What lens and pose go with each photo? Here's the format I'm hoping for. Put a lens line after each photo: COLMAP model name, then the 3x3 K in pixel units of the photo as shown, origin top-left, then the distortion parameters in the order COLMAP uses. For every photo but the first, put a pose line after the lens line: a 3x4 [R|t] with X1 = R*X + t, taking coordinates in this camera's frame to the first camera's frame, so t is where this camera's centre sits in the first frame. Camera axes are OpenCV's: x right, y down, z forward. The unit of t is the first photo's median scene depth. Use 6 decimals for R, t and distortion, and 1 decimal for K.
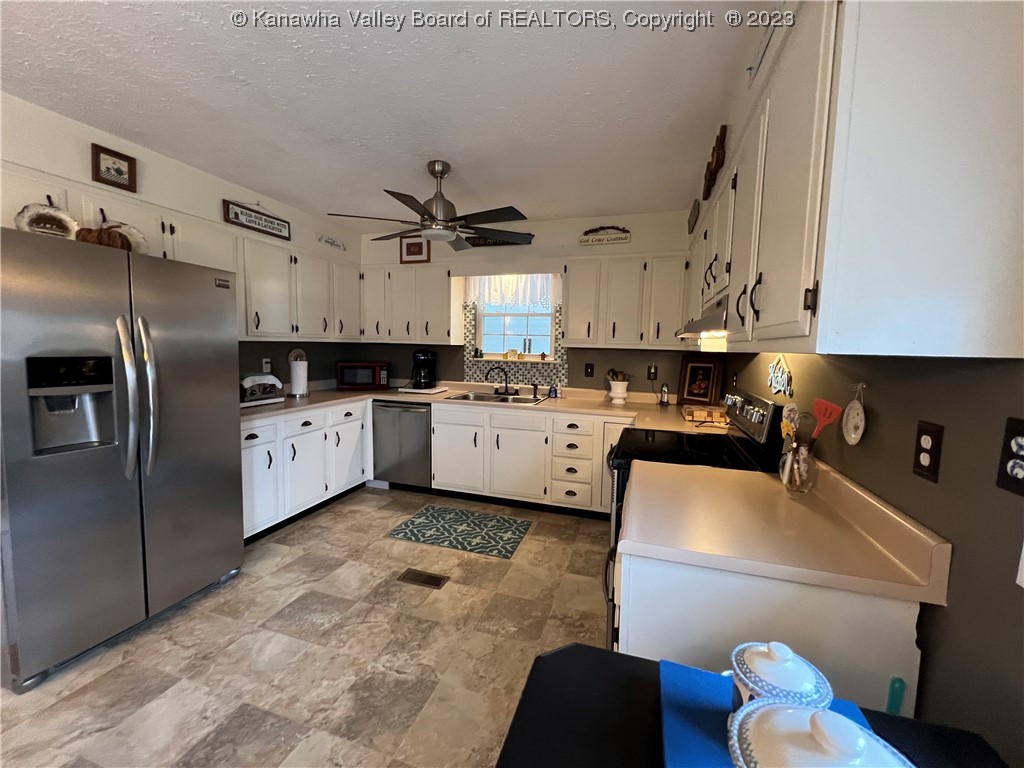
lens RADIAL K [[409.4, 0, 512.3], [0, 409.4, 382.1], [0, 0, 1]] dist [-0.000046, 0.000034]
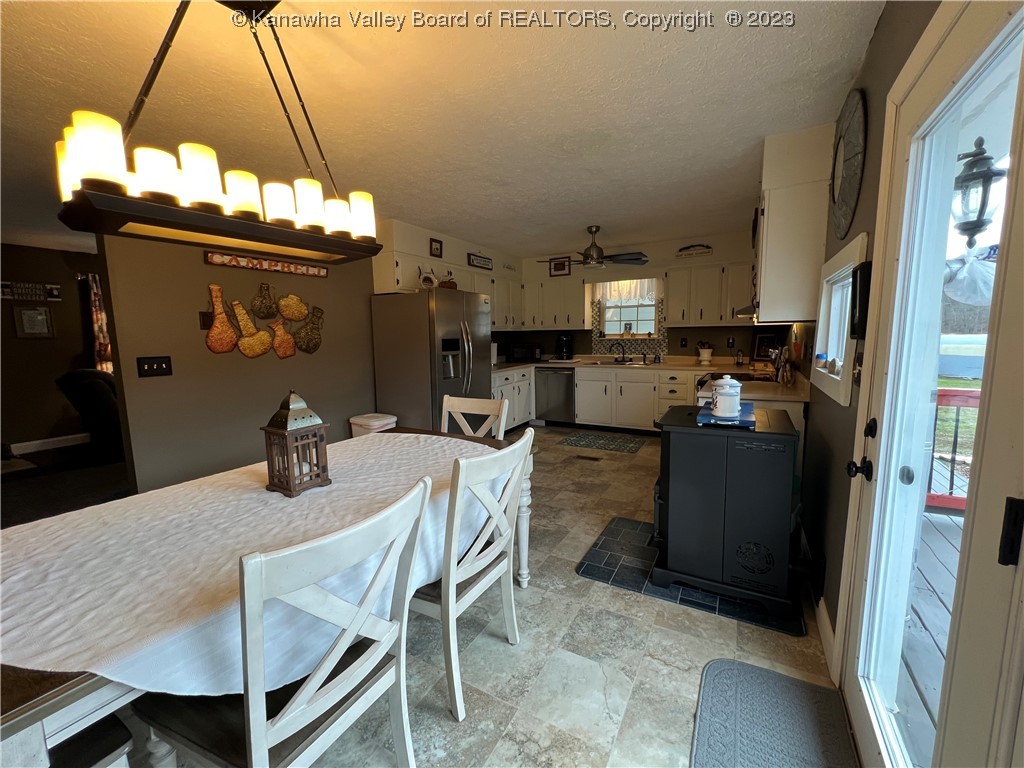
lens RADIAL K [[409.4, 0, 512.3], [0, 409.4, 382.1], [0, 0, 1]] dist [-0.000046, 0.000034]
pose [[0.978449, -0.016638, -0.205818, -0.114999], [0.022308, 0.999432, 0.025258, 0.063255], [0.205281, -0.029305, 0.978264, -0.572045]]
